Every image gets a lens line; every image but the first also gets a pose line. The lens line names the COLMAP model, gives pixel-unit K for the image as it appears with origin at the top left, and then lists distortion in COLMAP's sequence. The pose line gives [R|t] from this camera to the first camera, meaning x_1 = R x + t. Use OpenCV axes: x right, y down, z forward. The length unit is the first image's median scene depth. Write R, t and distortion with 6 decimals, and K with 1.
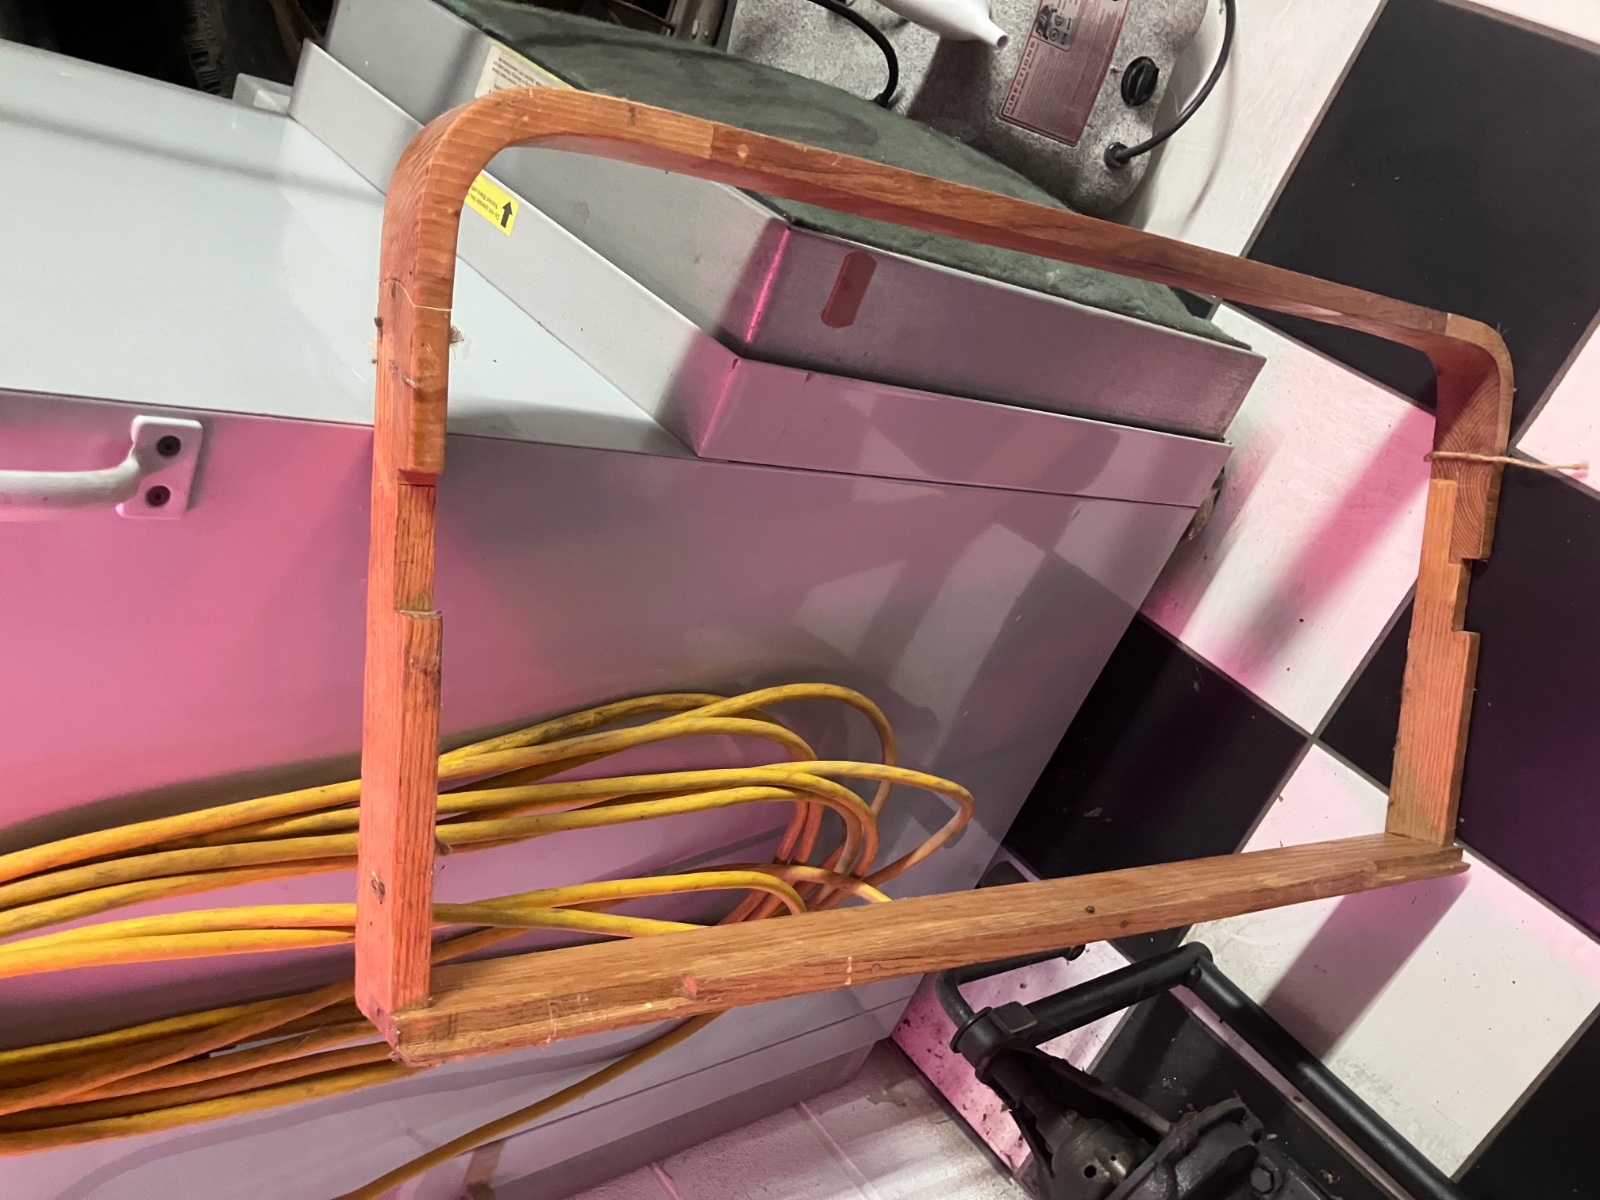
lens RADIAL K [[1333.7, 0, 790.9], [0, 1333.7, 599.8], [0, 0, 1]] dist [0.016823, -0.008992]
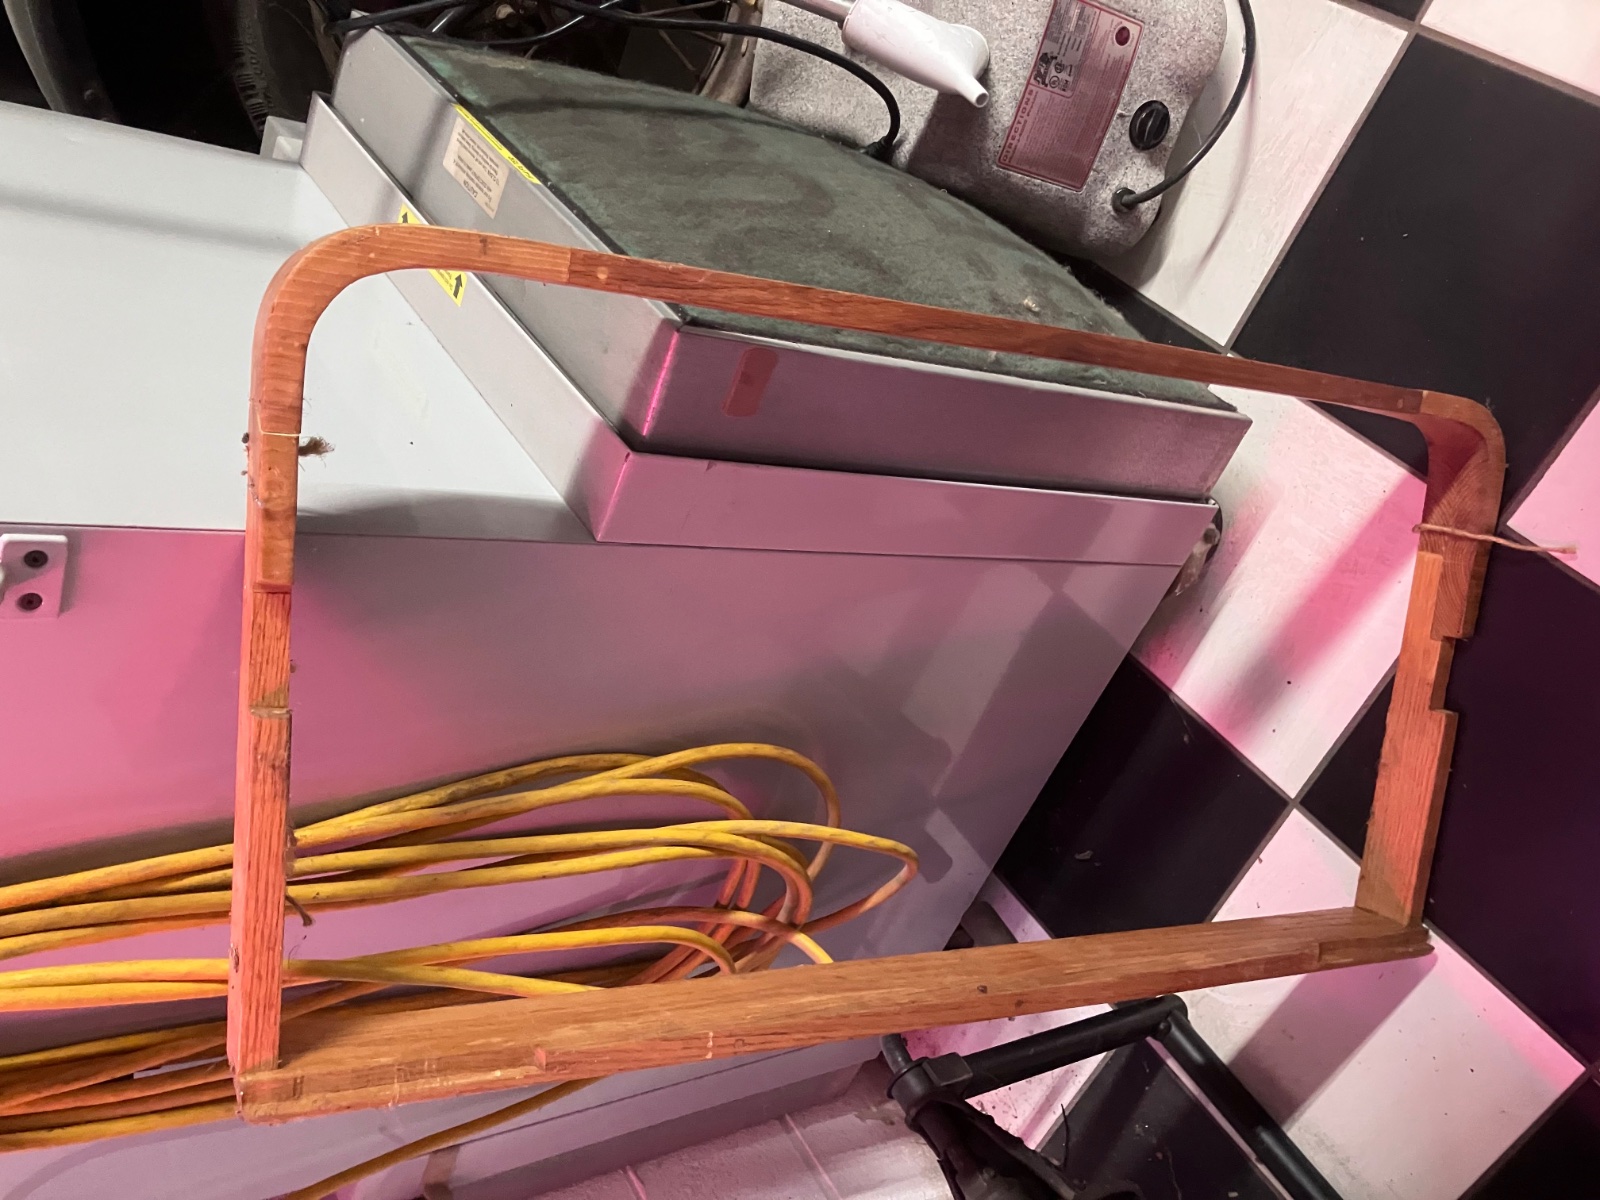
lens RADIAL K [[1333.7, 0, 790.4], [0, 1333.7, 606.5], [0, 0, 1]] dist [0.016823, -0.008992]
pose [[0.993827, 0.043056, -0.102242, 0.140578], [-0.039511, 0.998554, 0.036446, -0.074798], [0.103664, -0.032181, 0.994092, -0.015721]]
